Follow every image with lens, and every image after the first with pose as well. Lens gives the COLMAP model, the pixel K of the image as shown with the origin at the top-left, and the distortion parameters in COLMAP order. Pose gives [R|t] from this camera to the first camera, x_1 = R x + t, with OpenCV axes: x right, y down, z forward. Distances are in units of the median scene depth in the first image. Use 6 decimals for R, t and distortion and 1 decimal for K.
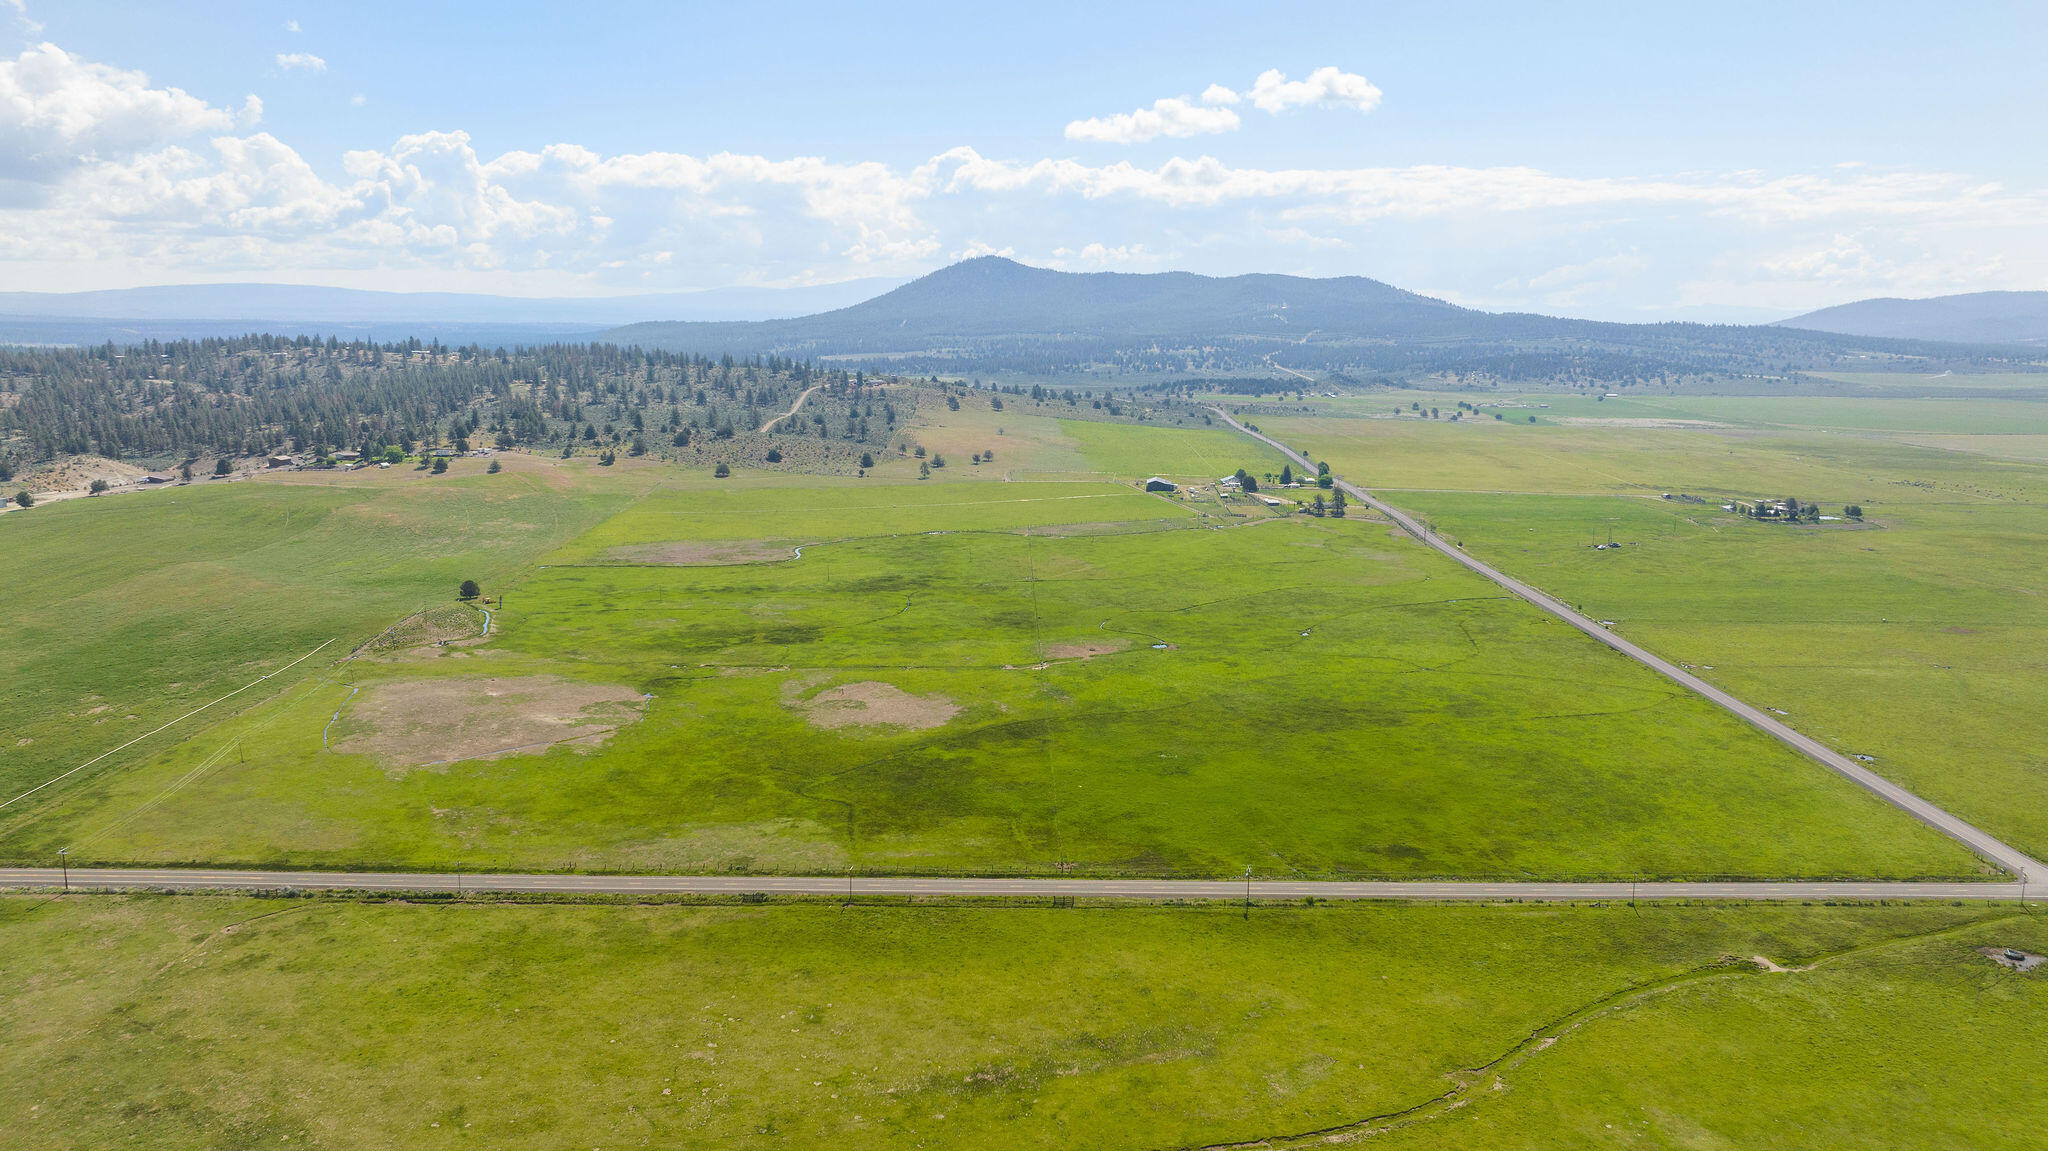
lens RADIAL K [[1451.1, 0, 1032.0], [0, 1451.1, 575.8], [0, 0, 1]] dist [-0.040403, 0.043889]
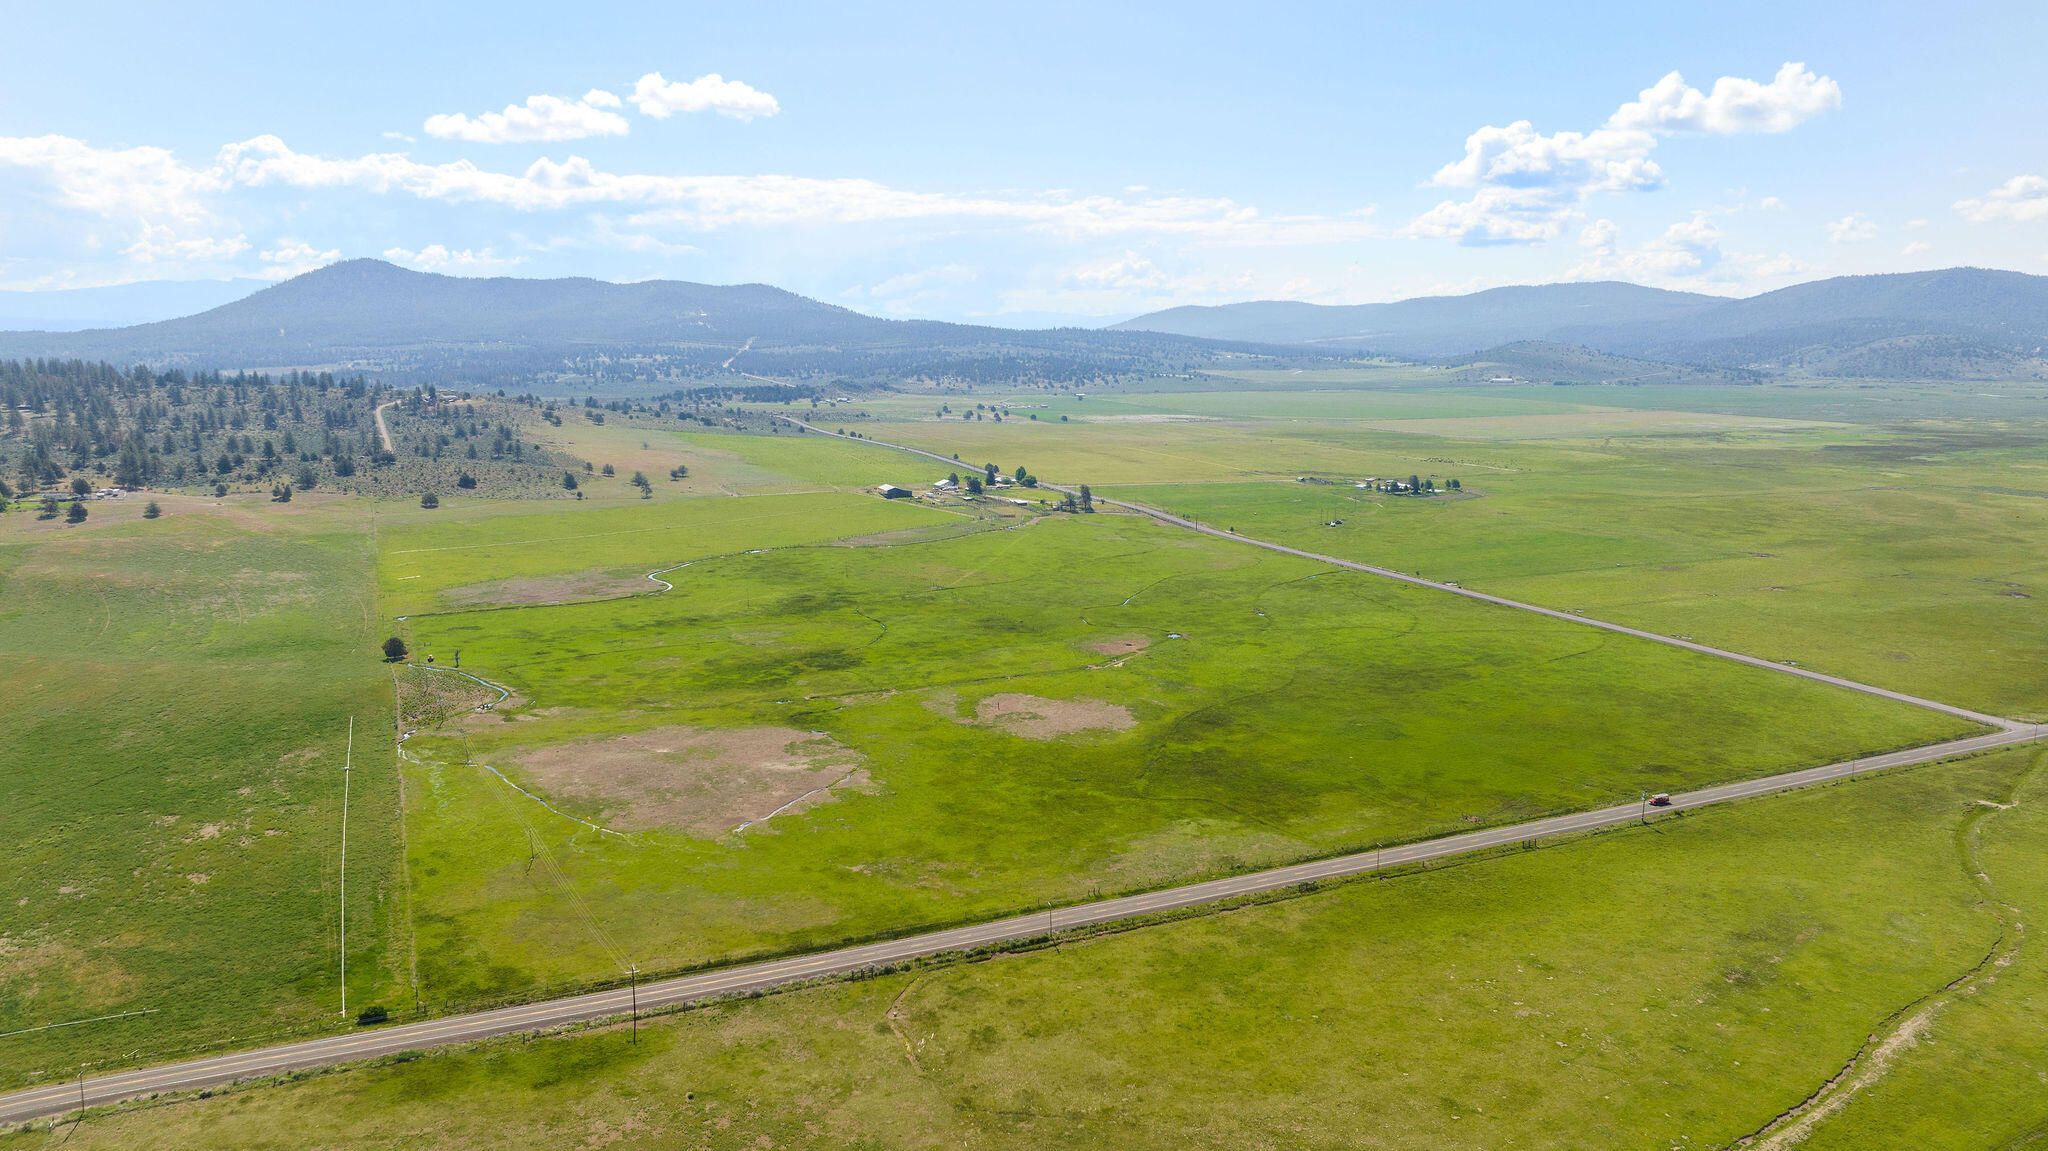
lens RADIAL K [[1451.1, 0, 1035.8], [0, 1451.1, 561.8], [0, 0, 1]] dist [-0.040403, 0.043889]
pose [[0.902469, -0.070459, 0.424952, -0.054473], [0.076315, 0.997078, 0.003250, -0.002039], [-0.423940, 0.029497, 0.905210, 0.008986]]
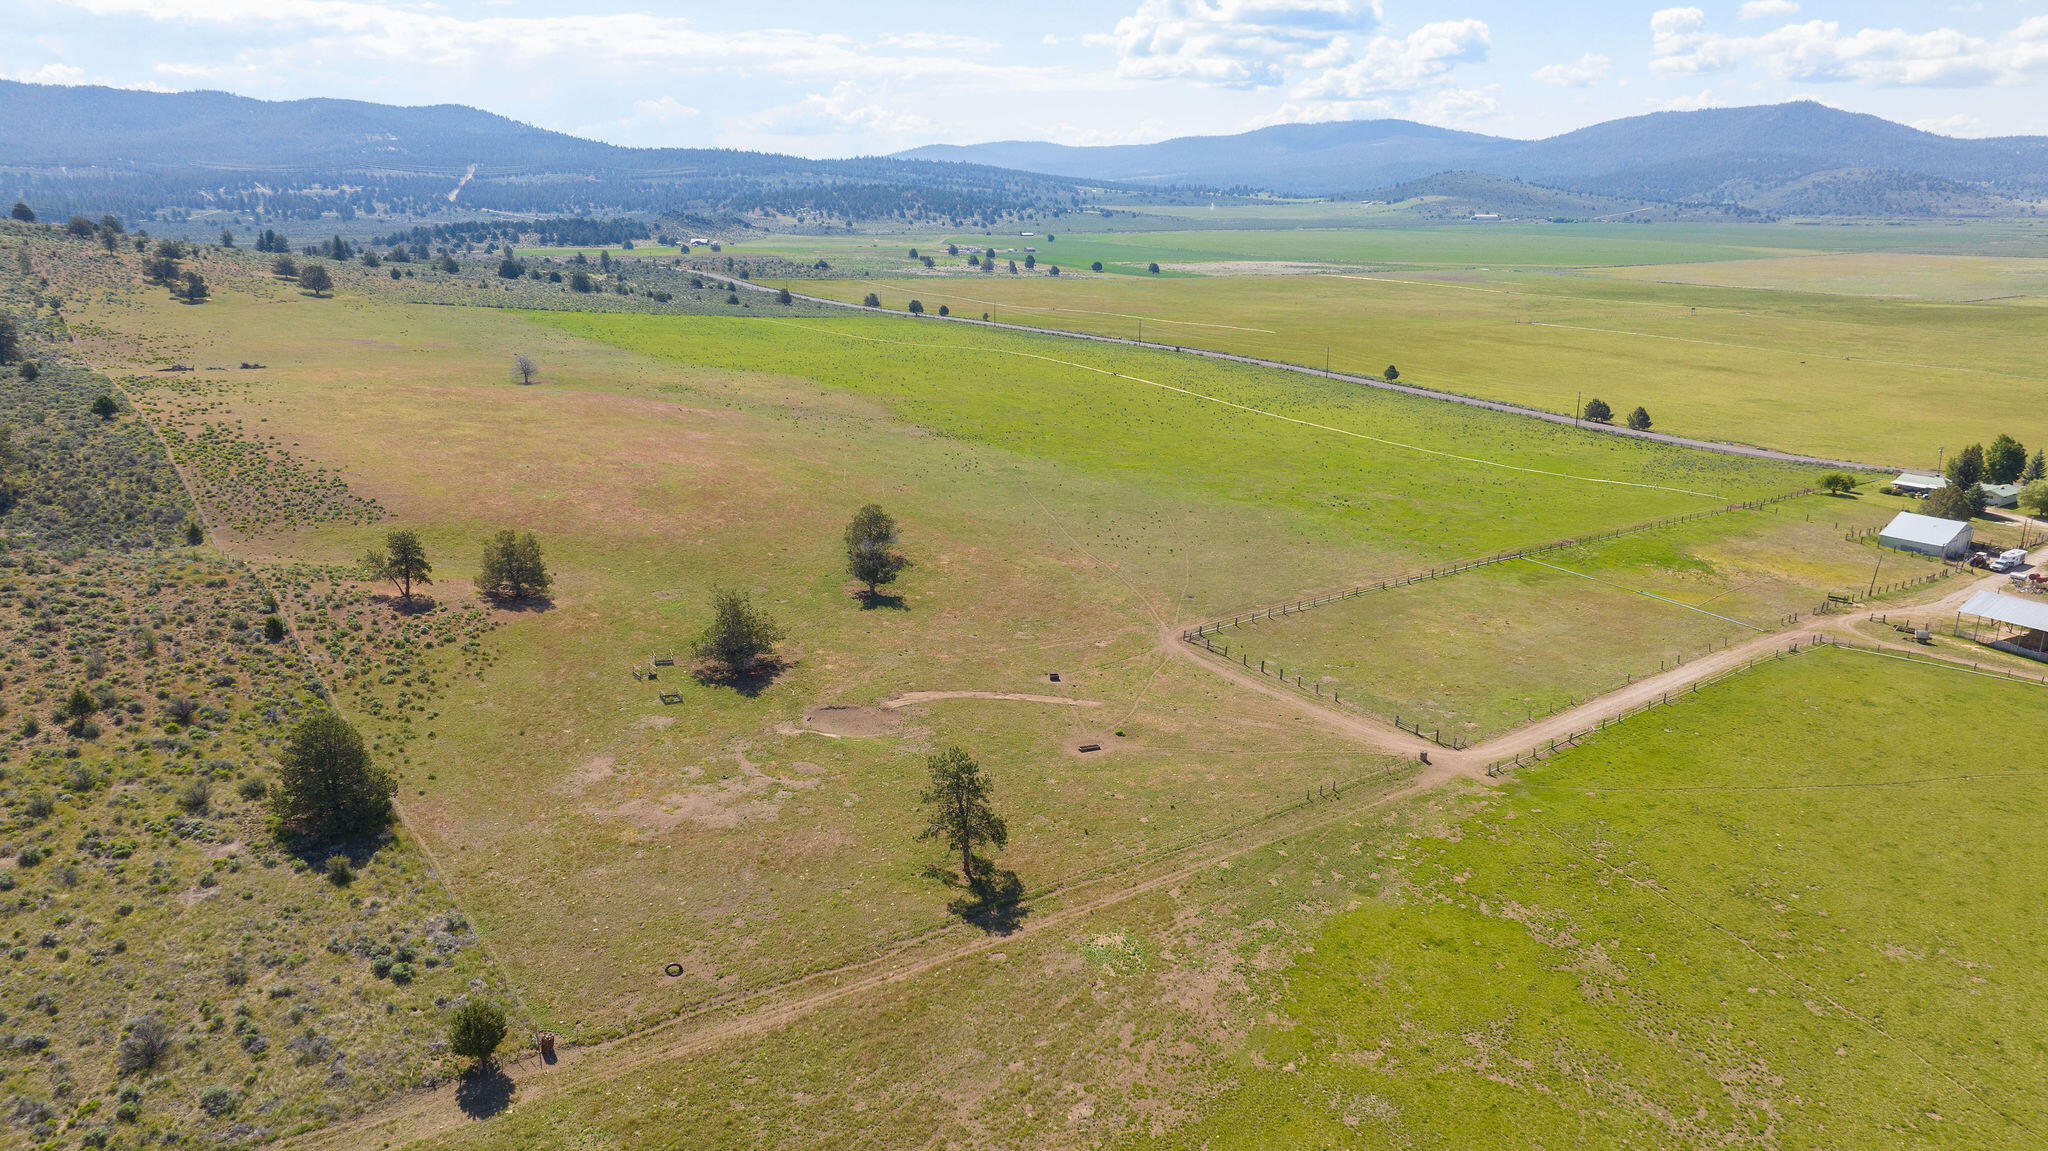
lens RADIAL K [[1451.1, 0, 1019.1], [0, 1451.1, 555.9], [0, 0, 1]] dist [-0.040403, 0.043889]
pose [[0.802770, -0.150675, 0.576937, -0.030114], [0.102449, 0.988012, 0.115481, -0.023982], [-0.587421, -0.033598, 0.808584, 0.197416]]
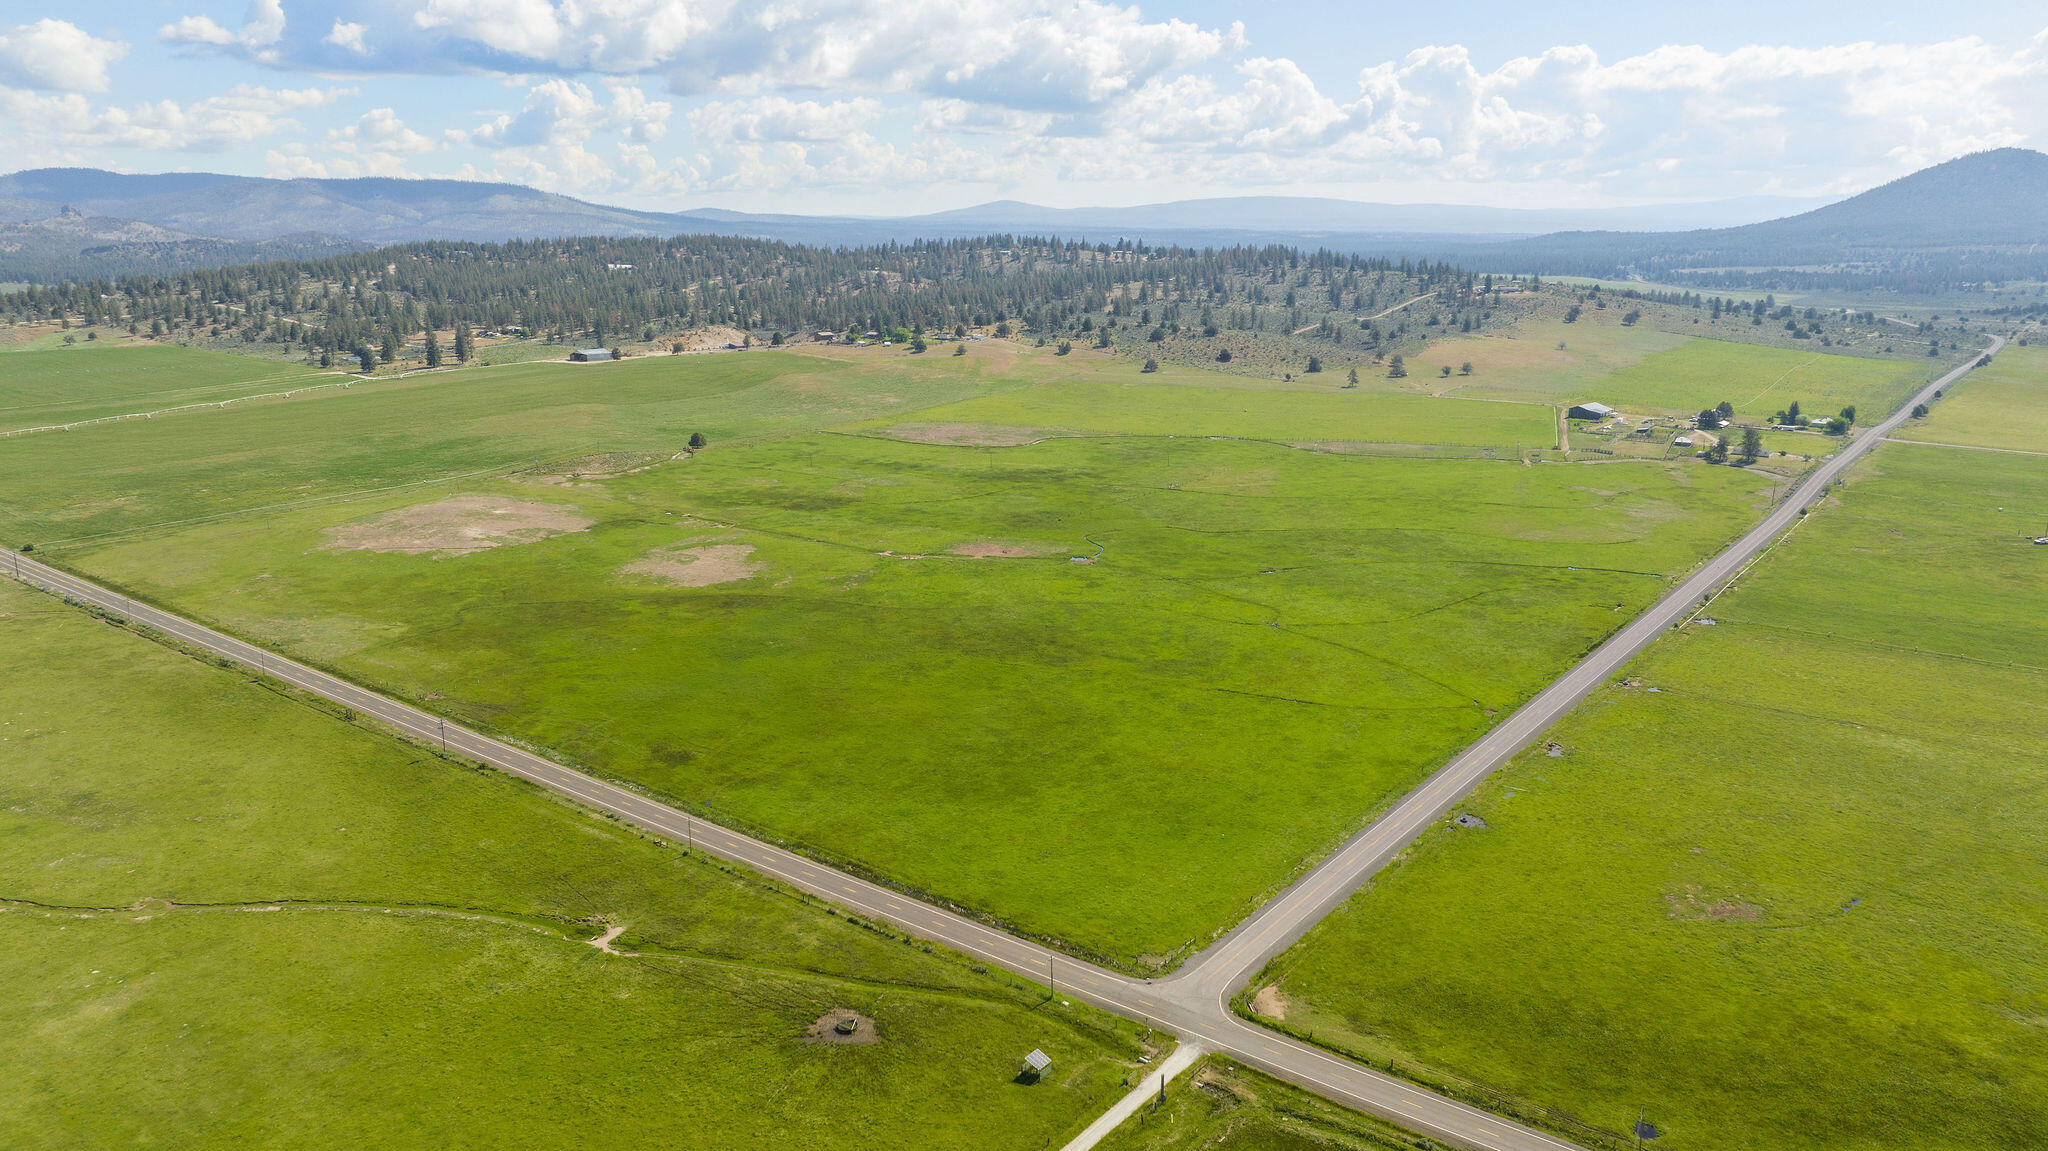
lens RADIAL K [[1451.1, 0, 1025.2], [0, 1451.1, 587.6], [0, 0, 1]] dist [-0.040403, 0.043889]
pose [[0.784747, 0.146701, -0.602206, 0.074092], [-0.106981, 0.989063, 0.101533, -0.002757], [0.610514, -0.015253, 0.791858, 0.030290]]
